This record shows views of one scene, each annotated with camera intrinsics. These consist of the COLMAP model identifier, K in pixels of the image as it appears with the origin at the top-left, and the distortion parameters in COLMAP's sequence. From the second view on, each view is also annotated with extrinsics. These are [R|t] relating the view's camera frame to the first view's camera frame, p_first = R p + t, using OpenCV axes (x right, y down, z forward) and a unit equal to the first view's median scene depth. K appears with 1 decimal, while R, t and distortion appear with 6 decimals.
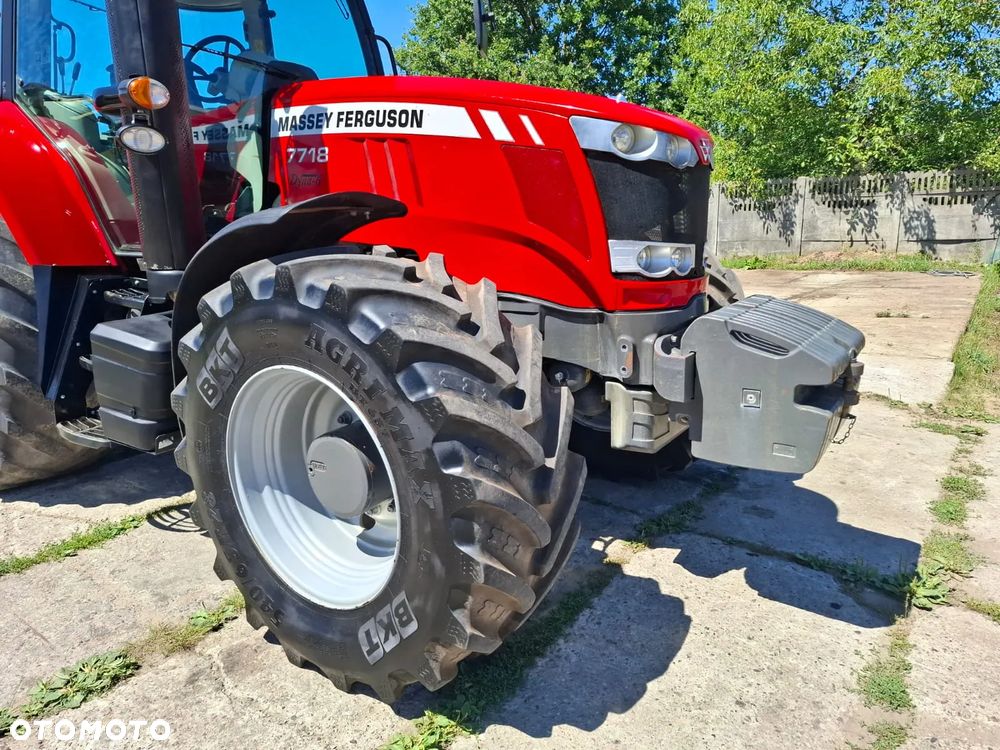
lens RADIAL K [[694.4, 0, 499.4], [0, 694.4, 380.5], [0, 0, 1]] dist [0.085177, -0.090937]
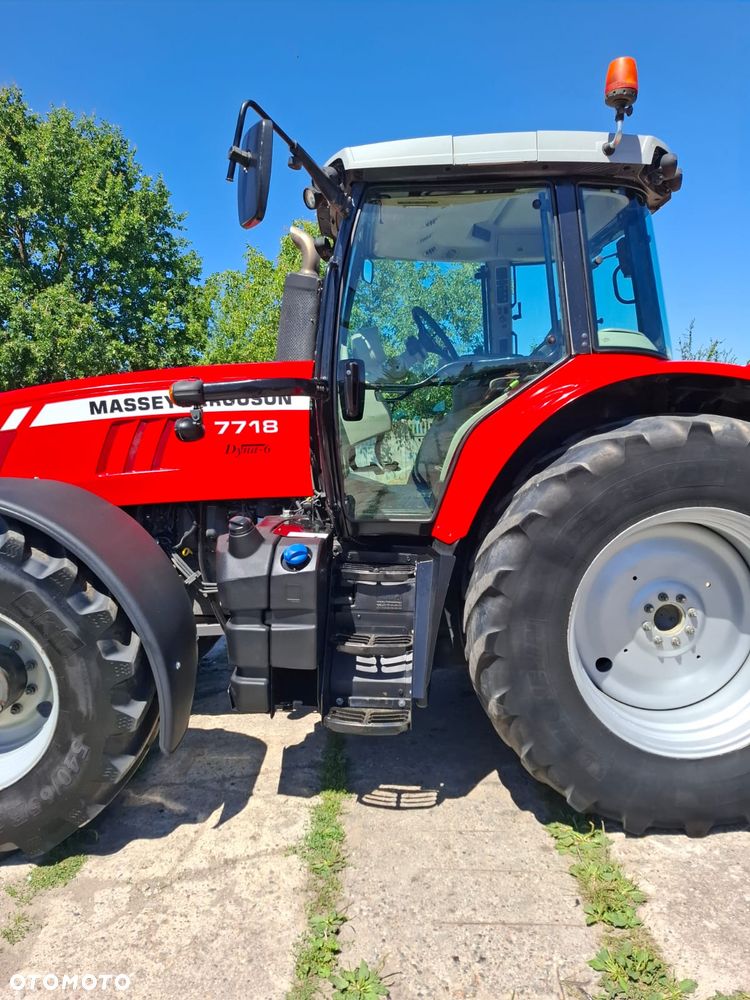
lens RADIAL K [[694.4, 0, 387.0], [0, 694.4, 497.7], [0, 0, 1]] dist [0.085177, -0.090937]
pose [[0.801973, -0.047285, 0.595486, -1.250730], [0.139694, 0.984067, -0.109993, -0.067062], [-0.580797, 0.171397, 0.795800, 0.052434]]
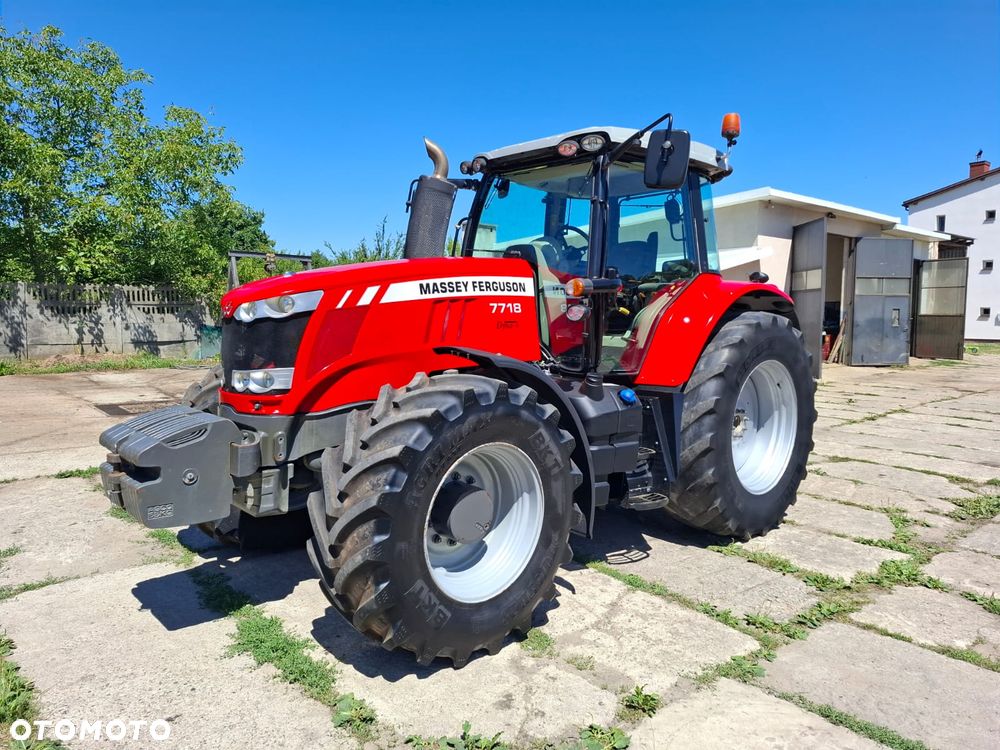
lens RADIAL K [[694.4, 0, 507.9], [0, 694.4, 367.5], [0, 0, 1]] dist [0.085177, -0.090937]
pose [[0.220258, -0.057902, 0.973722, -2.261314], [0.204221, 0.978851, 0.012012, -0.242118], [-0.953824, 0.196209, 0.227424, 0.804199]]
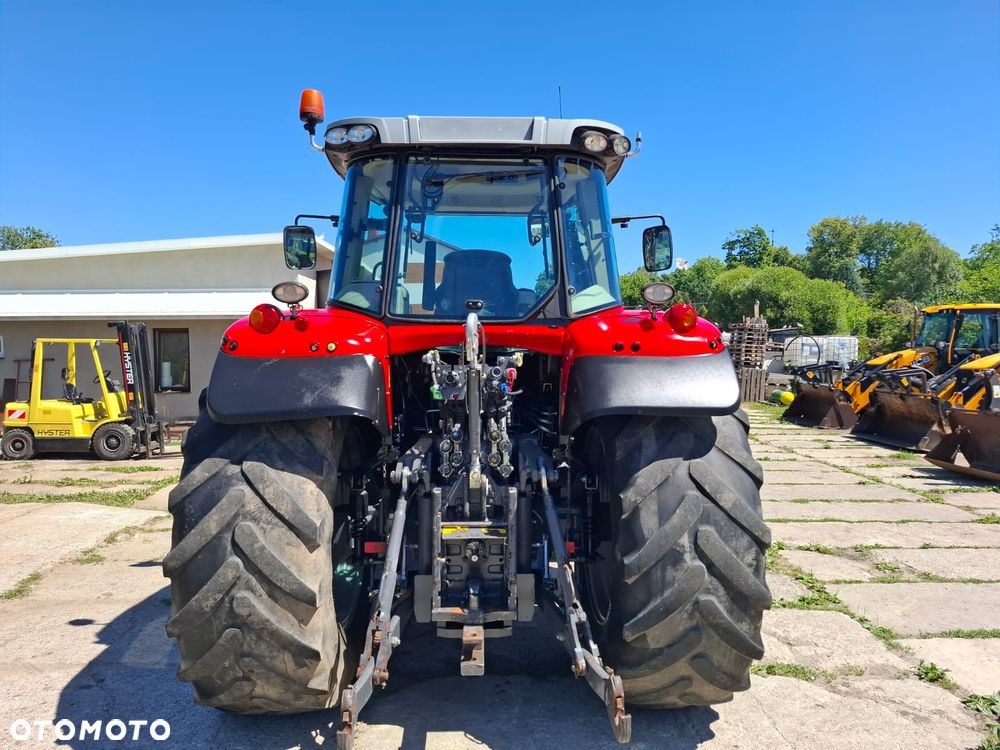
lens RADIAL K [[694.4, 0, 506.7], [0, 694.4, 373.2], [0, 0, 1]] dist [0.085177, -0.090937]
pose [[-0.599252, -0.004971, 0.800545, -1.803444], [0.195951, 0.968652, 0.152695, -0.602856], [-0.776209, 0.248371, -0.579492, 2.195839]]
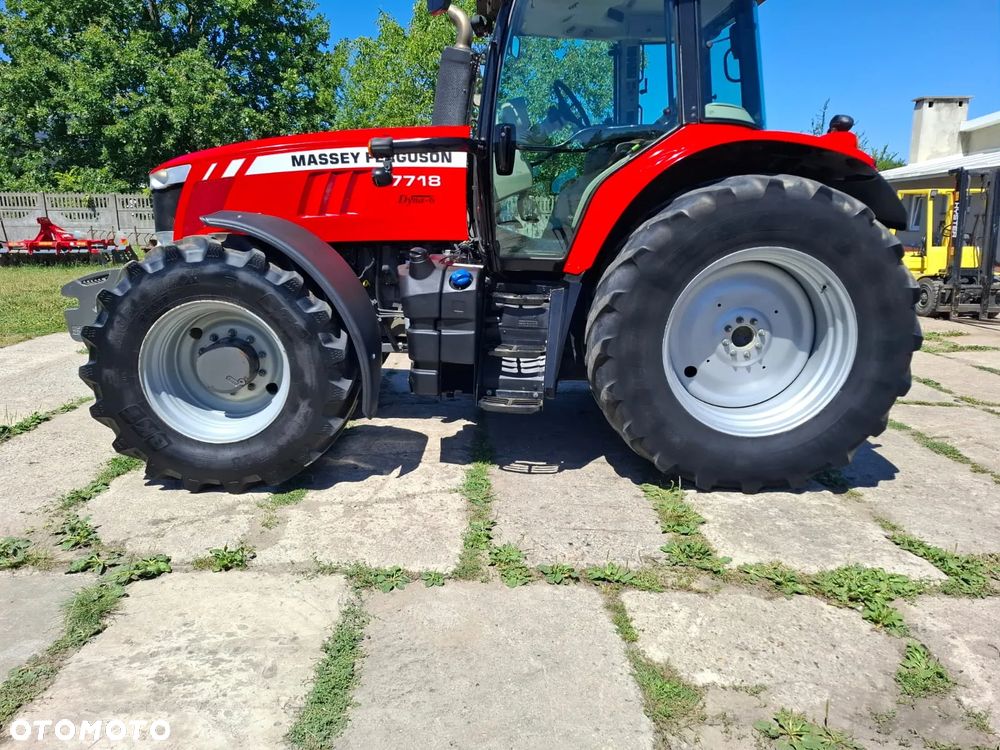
lens RADIAL K [[694.4, 0, 494.6], [0, 694.4, 370.0], [0, 0, 1]] dist [0.085177, -0.090937]
pose [[0.814857, -0.098049, 0.571309, -1.475790], [0.110215, 0.993818, 0.013363, 0.045671], [-0.569087, 0.052078, 0.820626, -0.165171]]
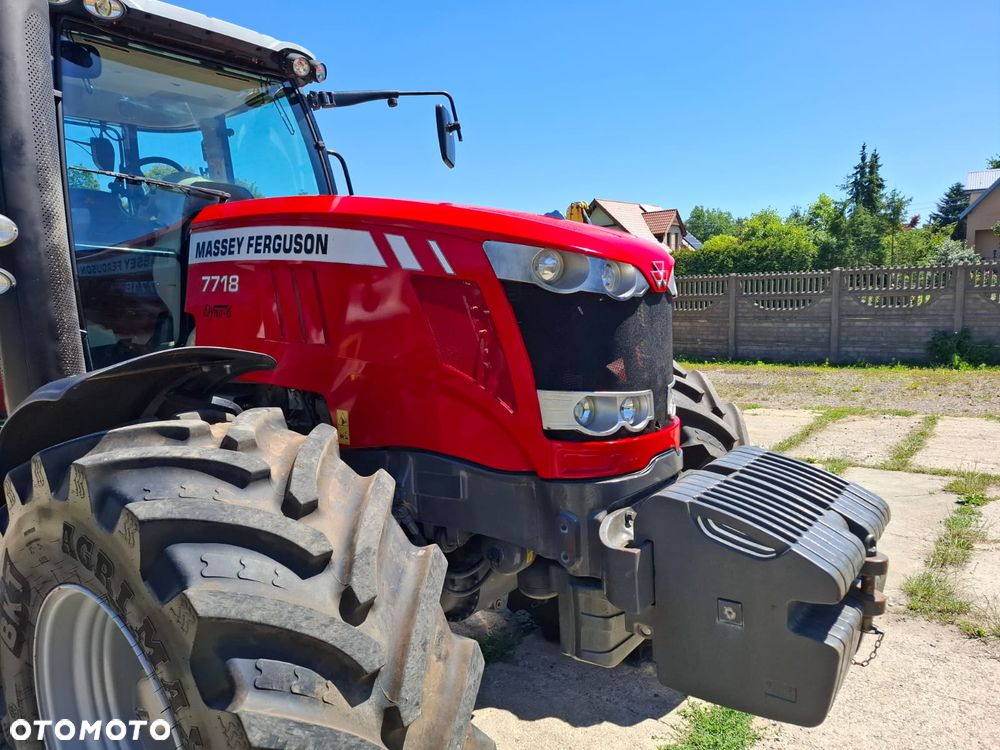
lens RADIAL K [[694.4, 0, 495.1], [0, 694.4, 374.4], [0, 0, 1]] dist [0.085177, -0.090937]
pose [[0.998350, -0.021248, -0.053341, 0.122941], [0.013877, 0.990758, -0.134931, -0.092210], [0.055715, 0.133968, 0.989418, 0.180266]]
